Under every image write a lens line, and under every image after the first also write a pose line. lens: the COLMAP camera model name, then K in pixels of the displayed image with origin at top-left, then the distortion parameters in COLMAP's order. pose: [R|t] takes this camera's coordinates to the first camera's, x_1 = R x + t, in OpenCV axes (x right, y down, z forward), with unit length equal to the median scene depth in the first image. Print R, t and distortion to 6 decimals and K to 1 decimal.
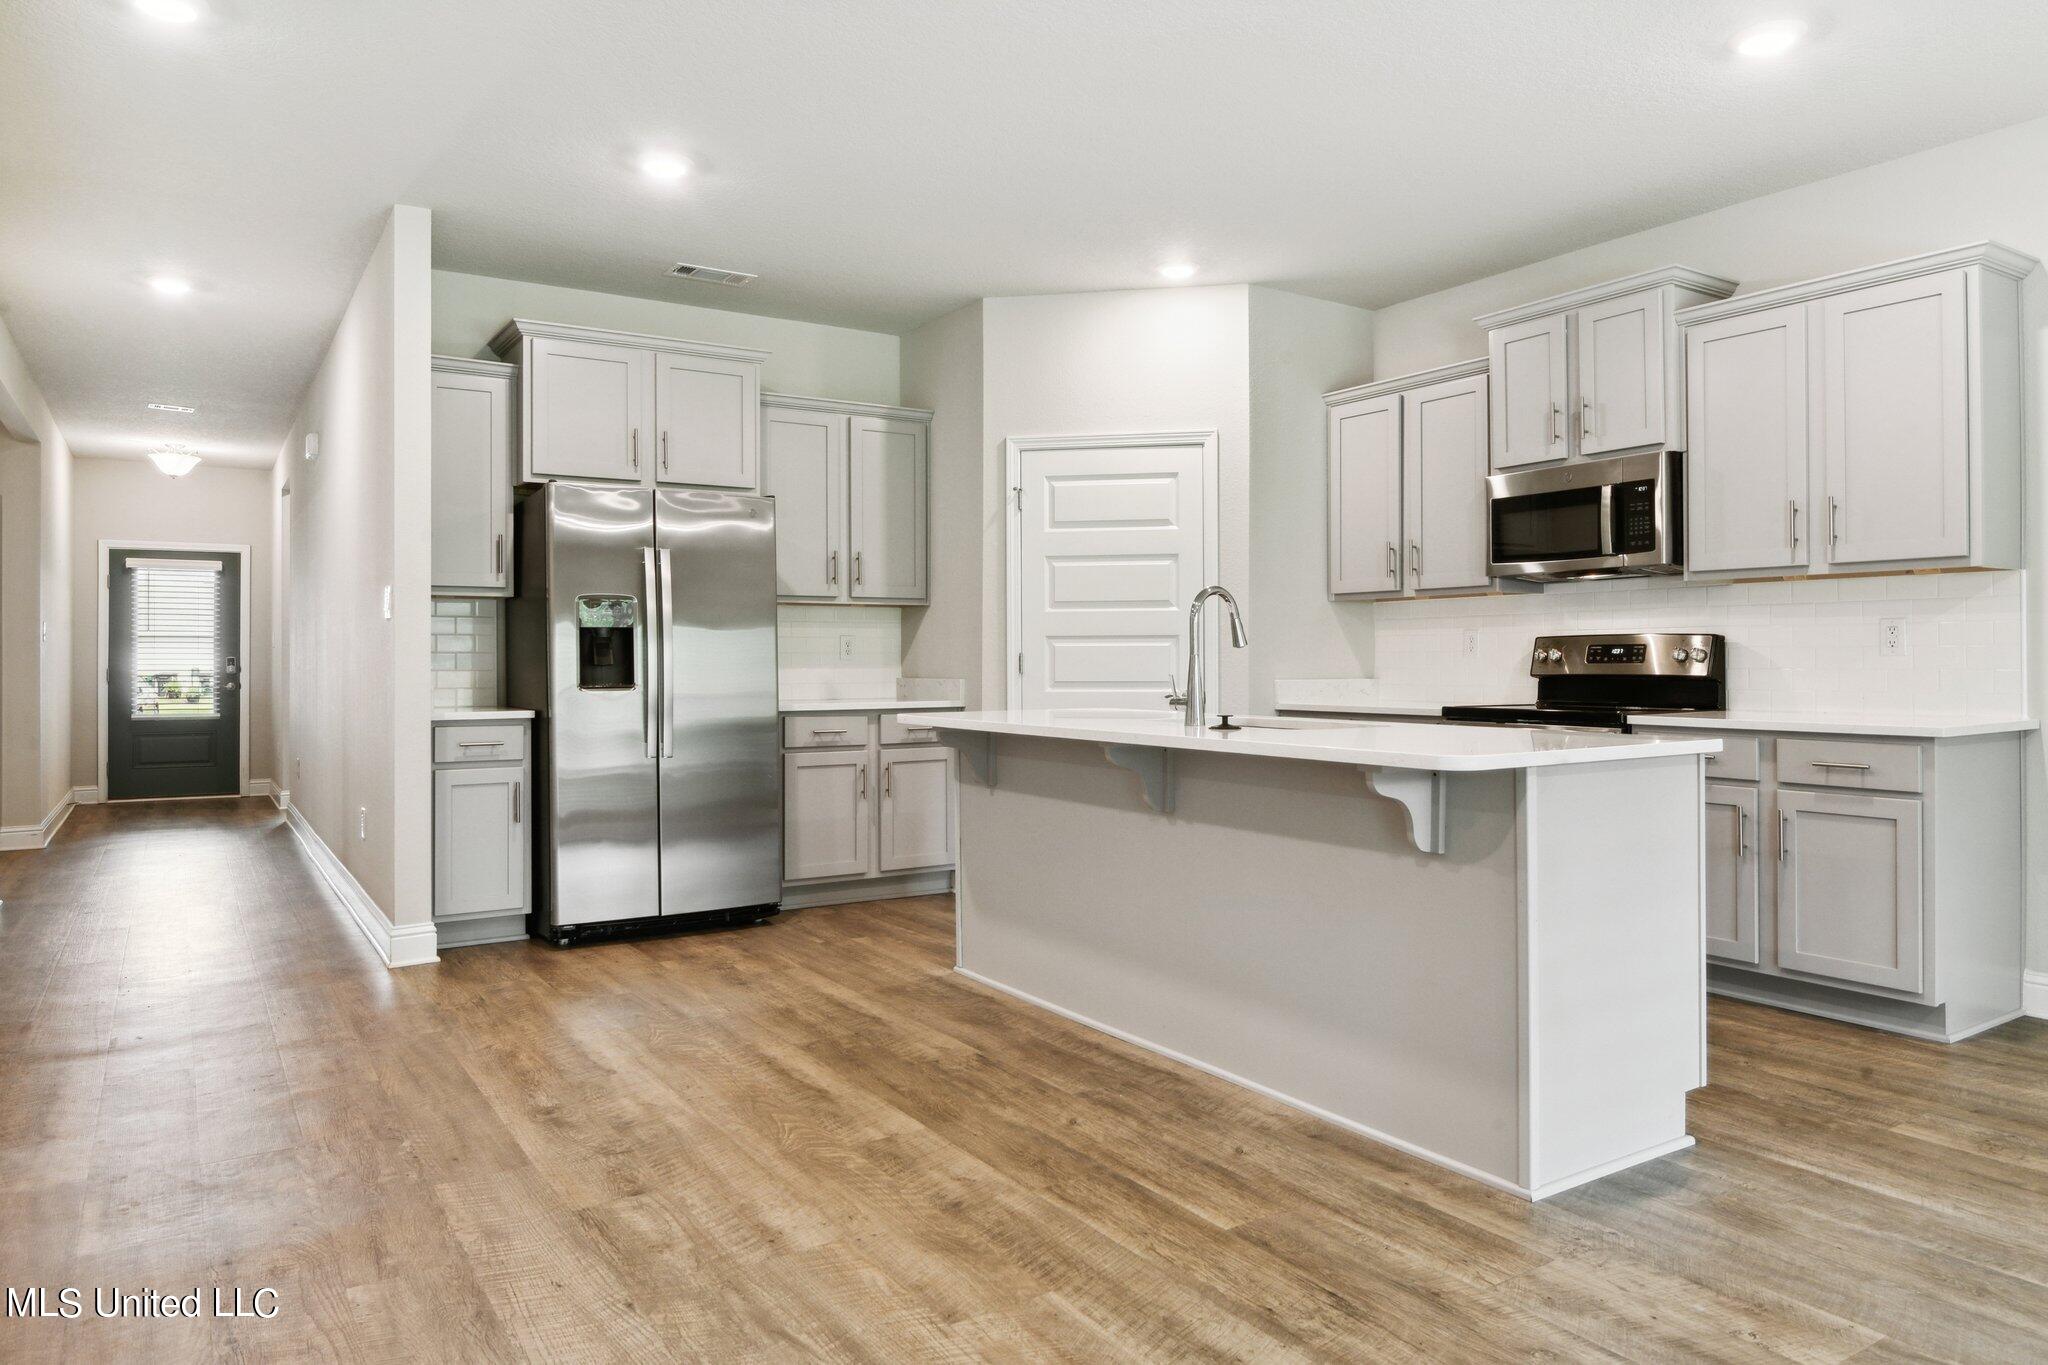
lens RADIAL K [[1305.4, 0, 1038.6], [0, 1305.4, 647.9], [0, 0, 1]] dist [-0.006019, -0.006817]
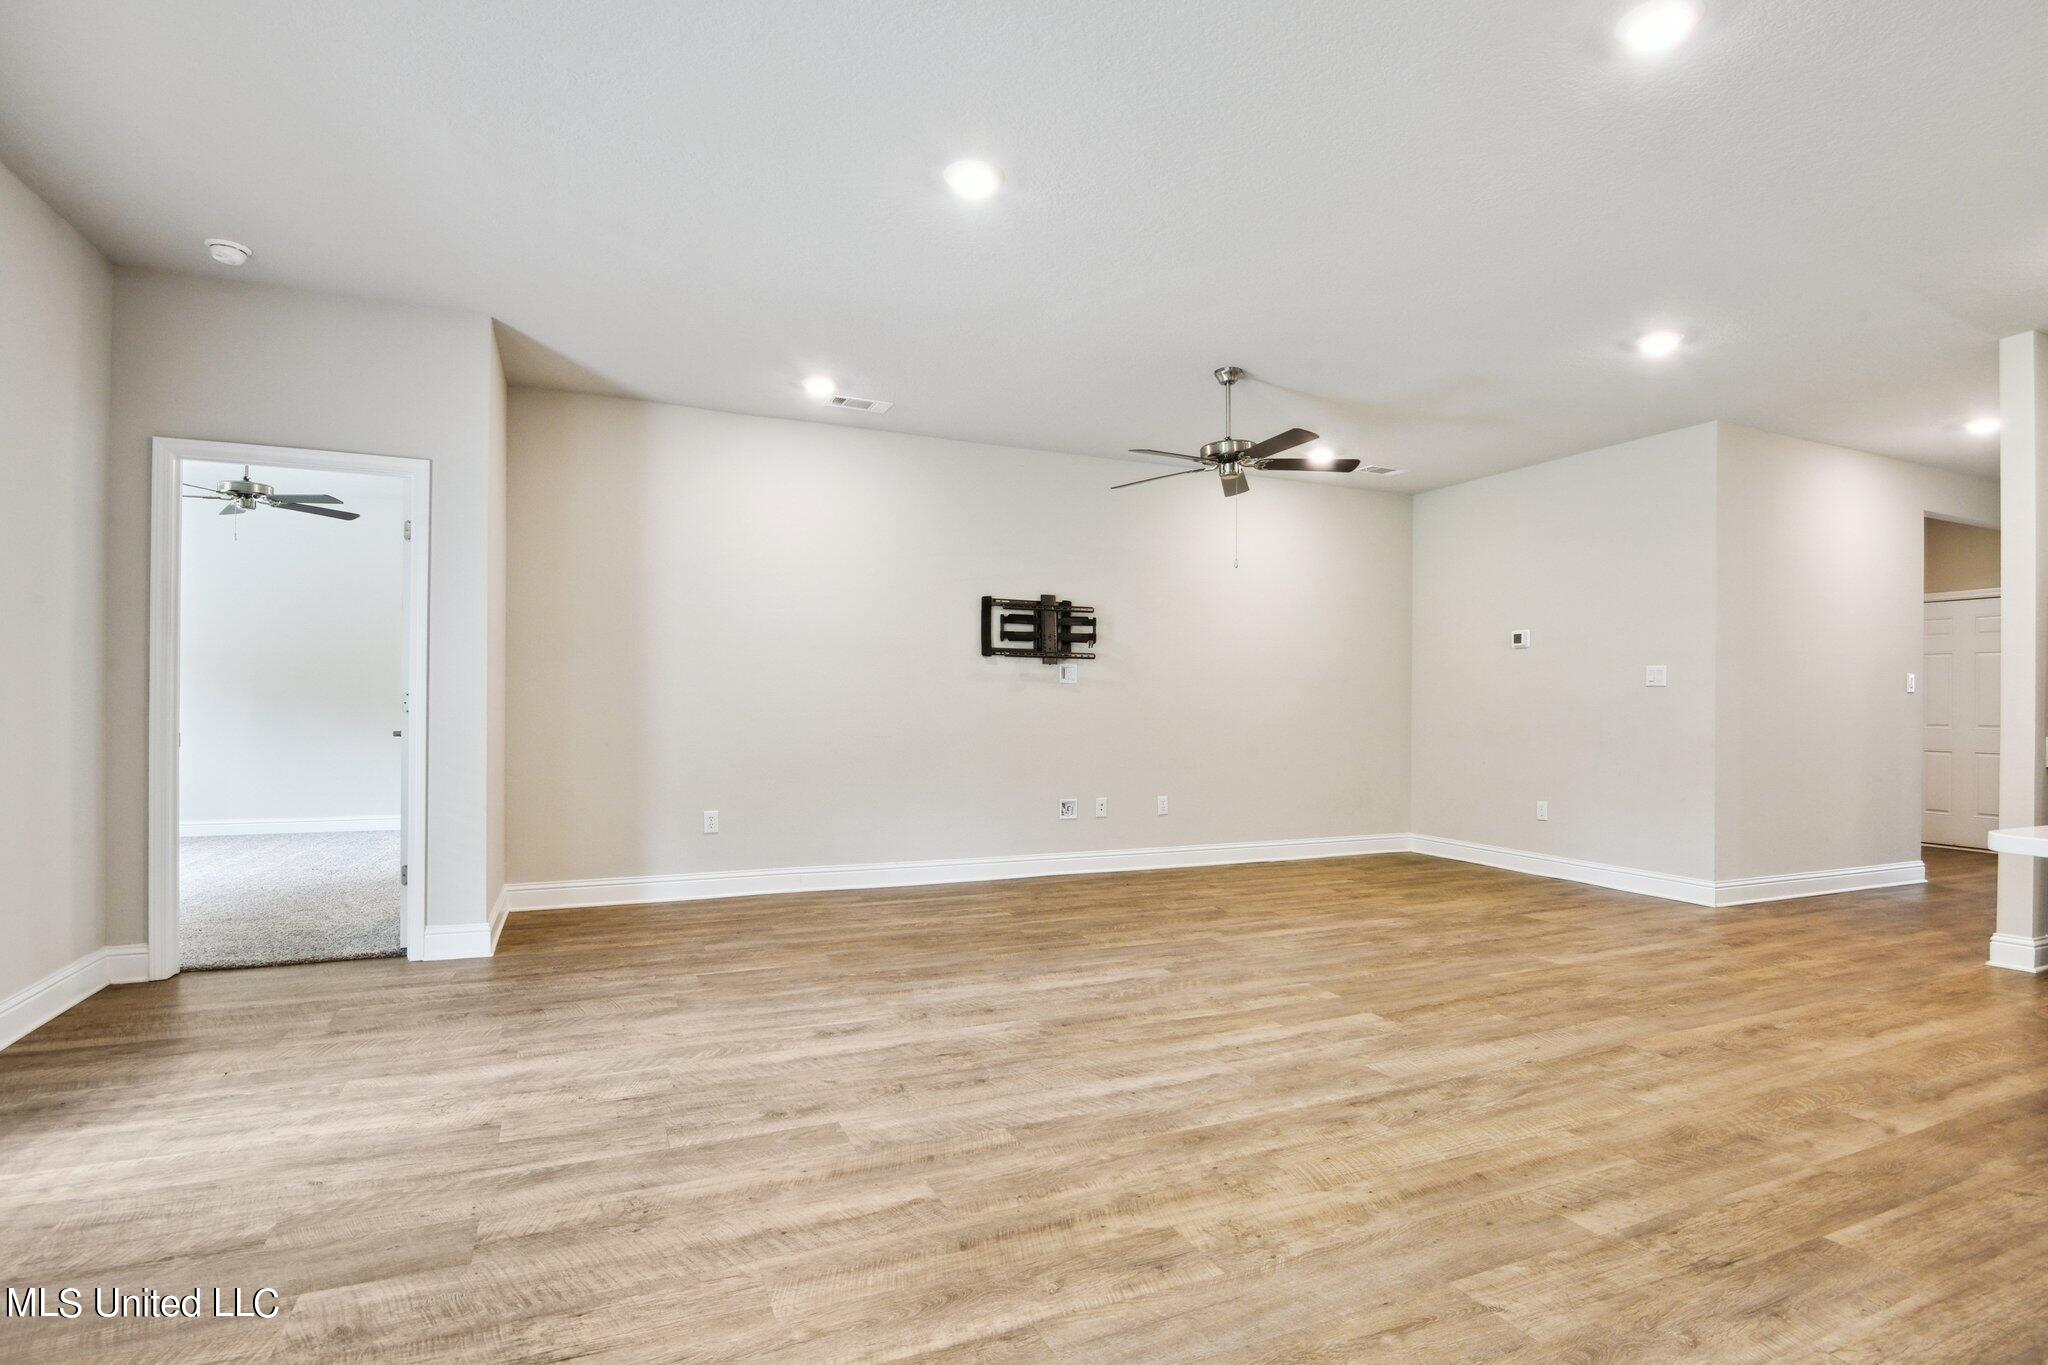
lens RADIAL K [[1016.7, 0, 1016.2], [0, 1016.7, 699.8], [0, 0, 1]] dist [-0.014806, -0.003498]
pose [[-0.168149, -0.000321, -0.985762, 0.702870], [-0.000307, 1.000000, -0.000273, -0.005053], [0.985762, 0.000256, -0.168149, 0.301155]]
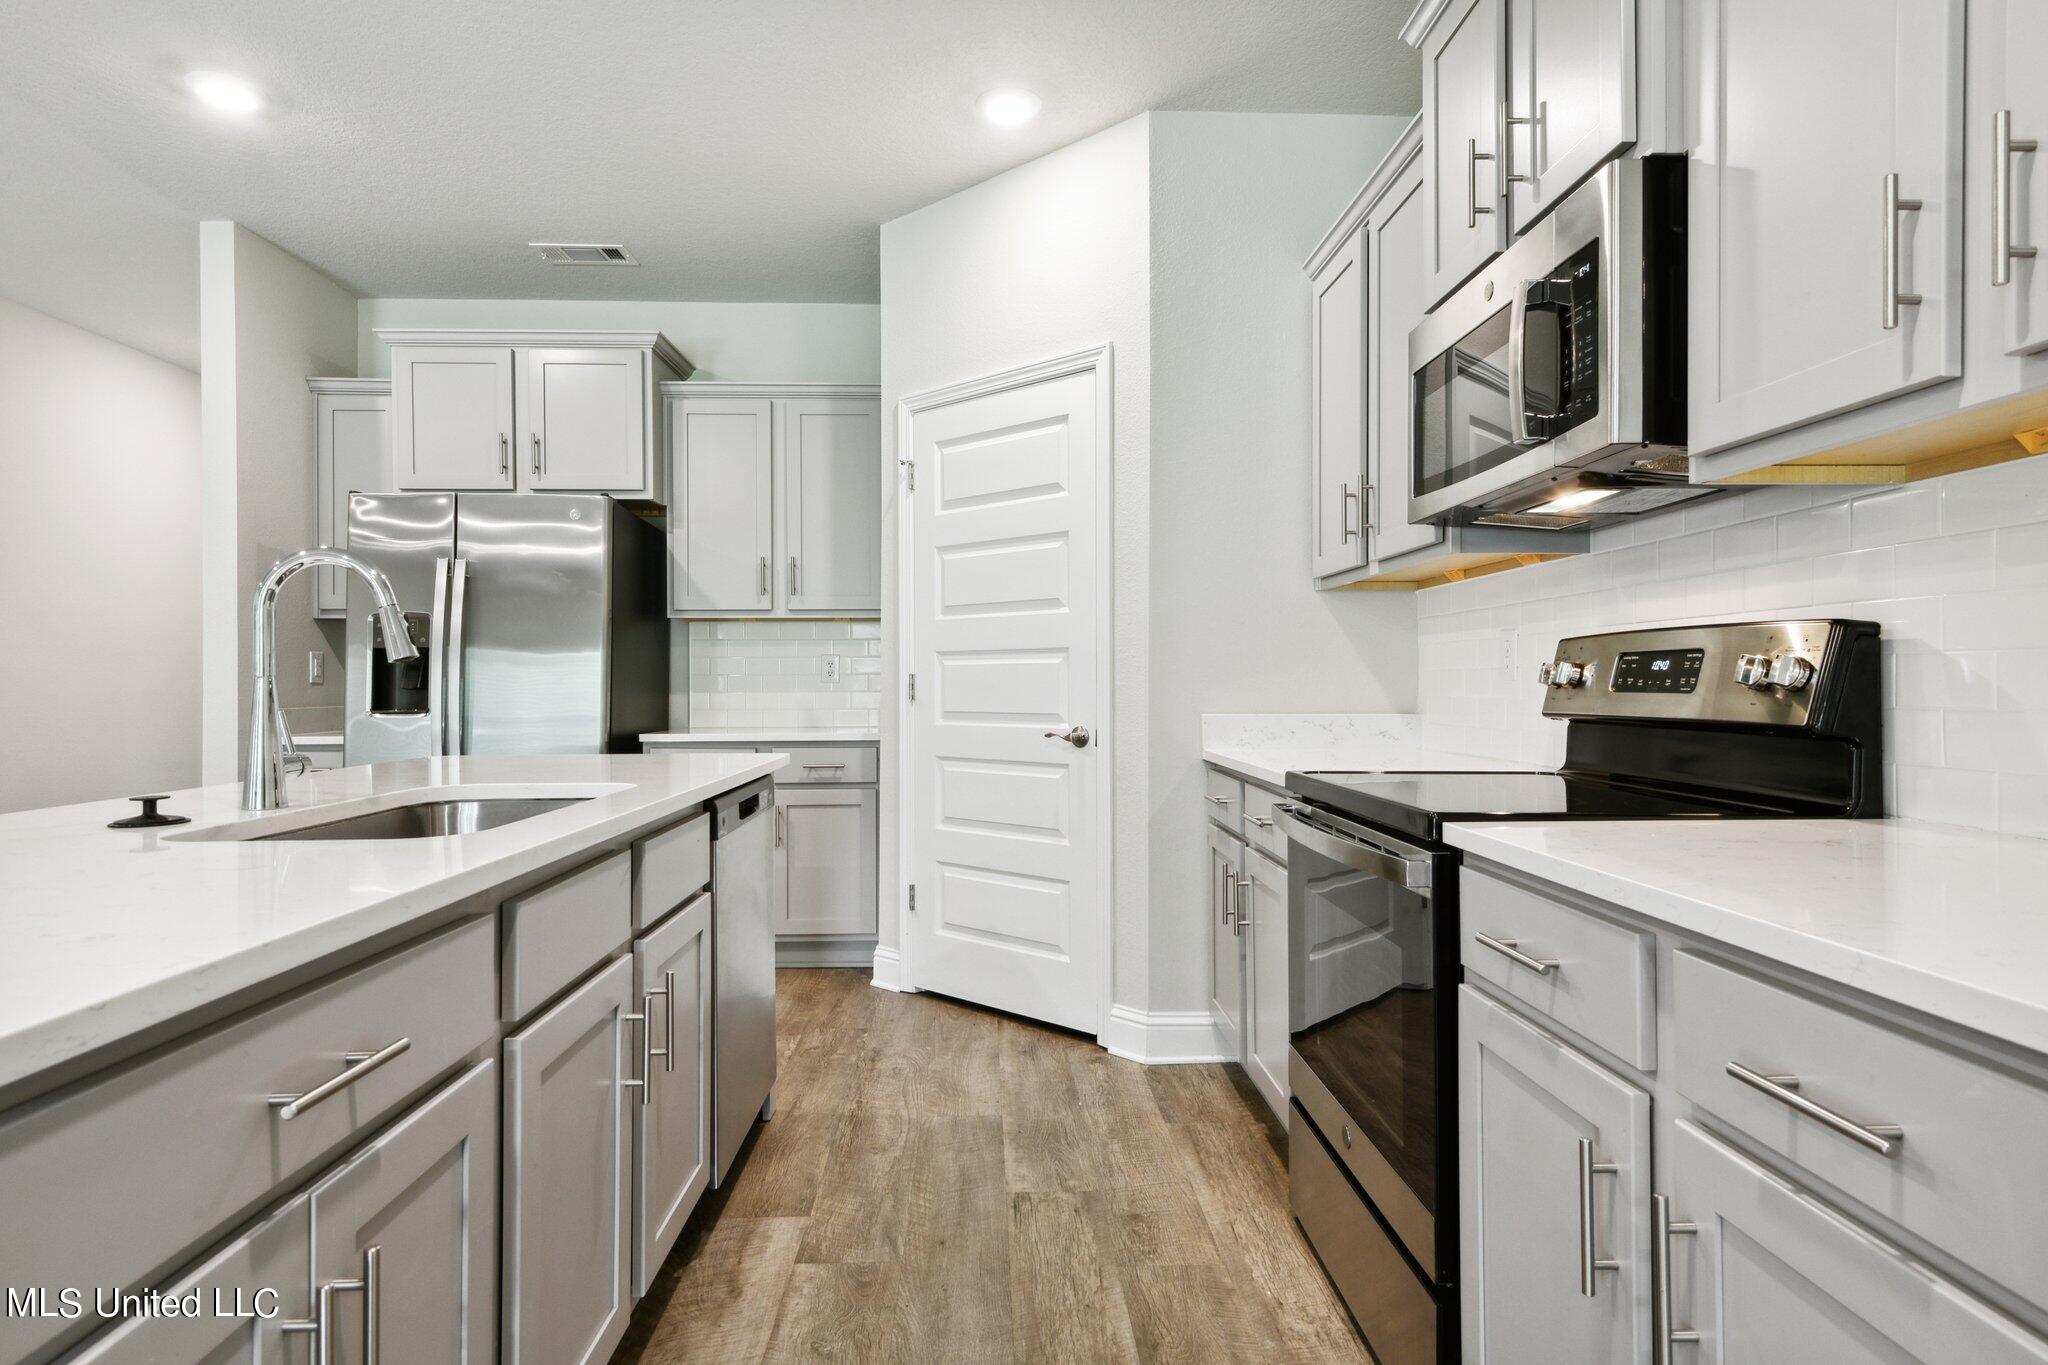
lens RADIAL K [[1103.5, 0, 1040.5], [0, 1103.5, 674.8], [0, 0, 1]] dist [0.027569, -0.000803]
pose [[0.857437, -0.003582, -0.514577, 0.591709], [0.005880, 0.999979, 0.002837, 0.004488], [0.514556, -0.005459, 0.857440, 0.724281]]
